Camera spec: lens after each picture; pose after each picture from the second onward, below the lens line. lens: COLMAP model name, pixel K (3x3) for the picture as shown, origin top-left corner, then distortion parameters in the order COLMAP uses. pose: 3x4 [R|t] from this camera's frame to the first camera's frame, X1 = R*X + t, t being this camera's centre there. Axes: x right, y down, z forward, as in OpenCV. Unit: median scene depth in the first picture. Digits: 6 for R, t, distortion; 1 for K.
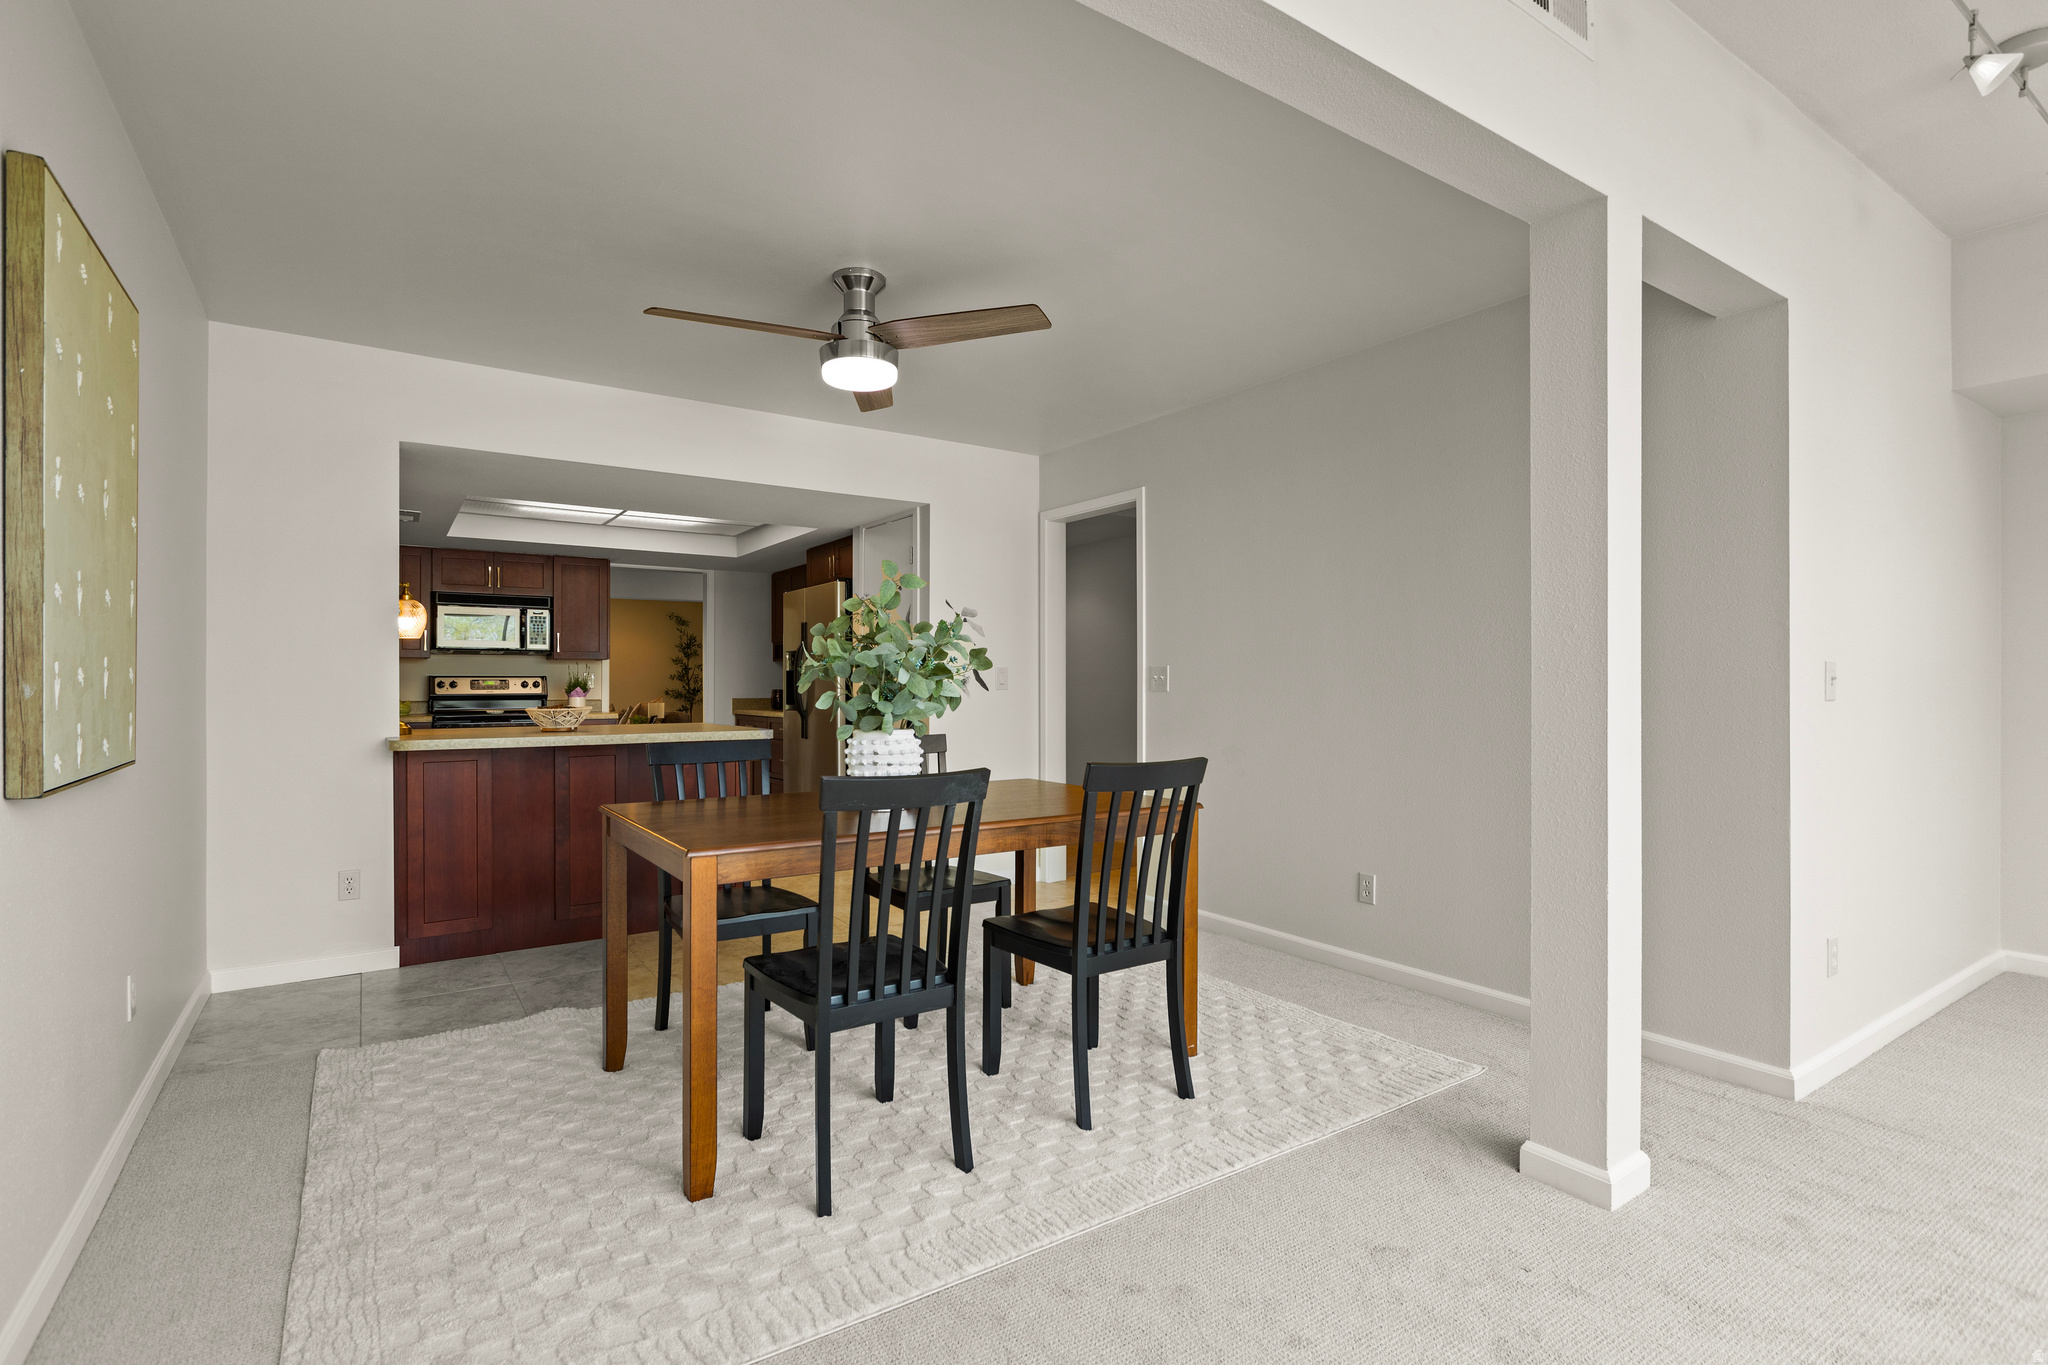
lens RADIAL K [[978.3, 0, 1023.1], [0, 978.3, 698.0], [0, 0, 1]] dist [-0.003680, -0.001328]
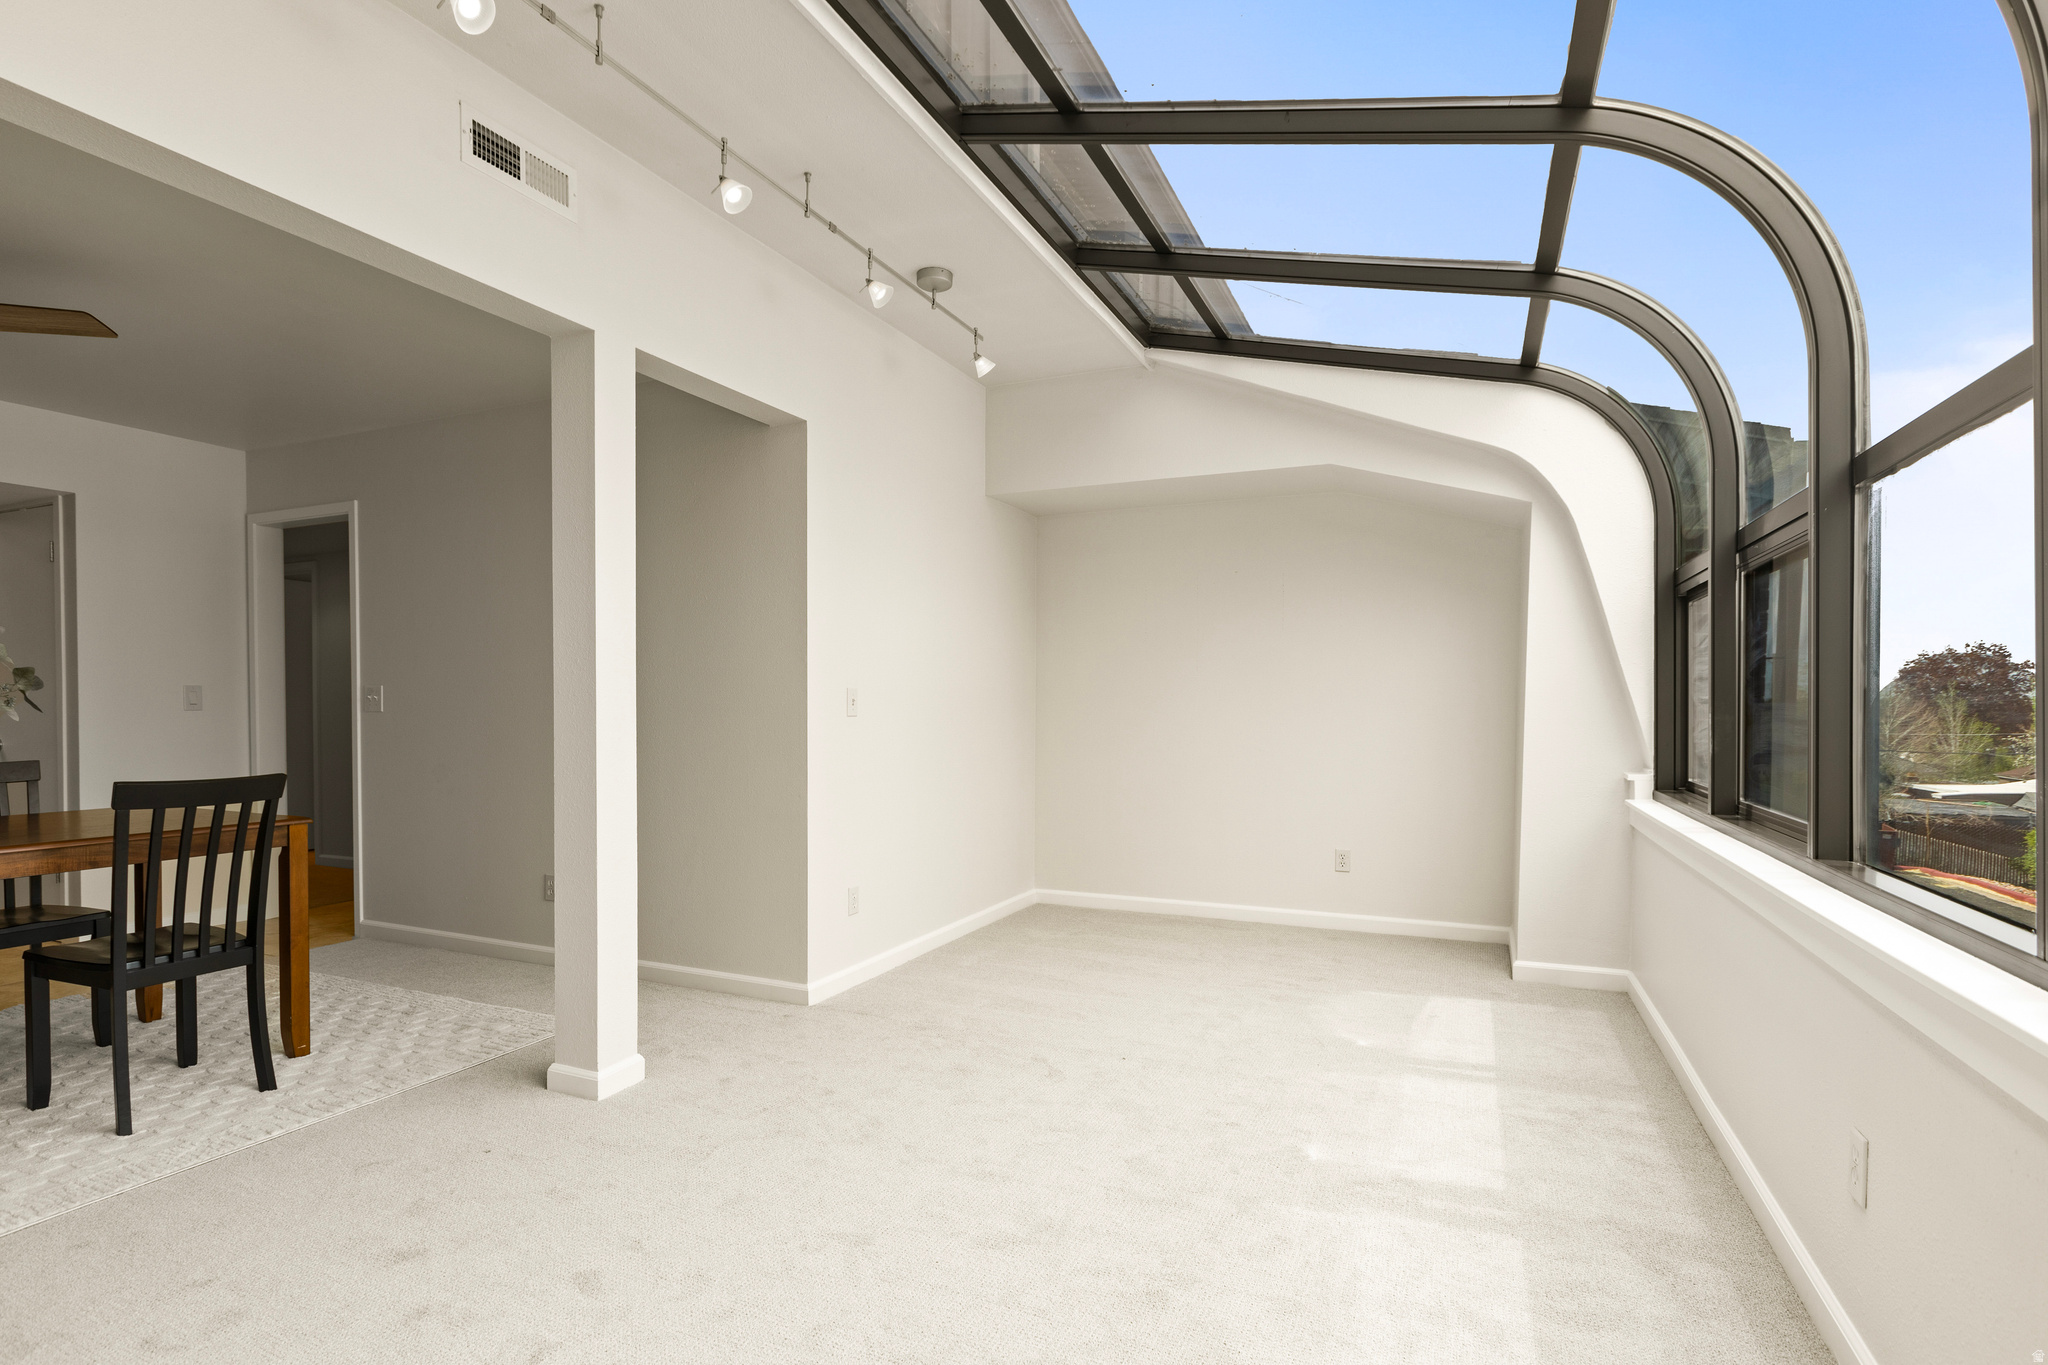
lens RADIAL K [[1003.4, 0, 1015.1], [0, 1003.4, 739.9], [0, 0, 1]] dist [-0.005306, -0.001476]
pose [[0.853007, -0.018446, 0.521573, 0.296303], [0.007068, 0.999692, 0.023796, 0.003600], [-0.521851, -0.016611, 0.852875, -0.351827]]
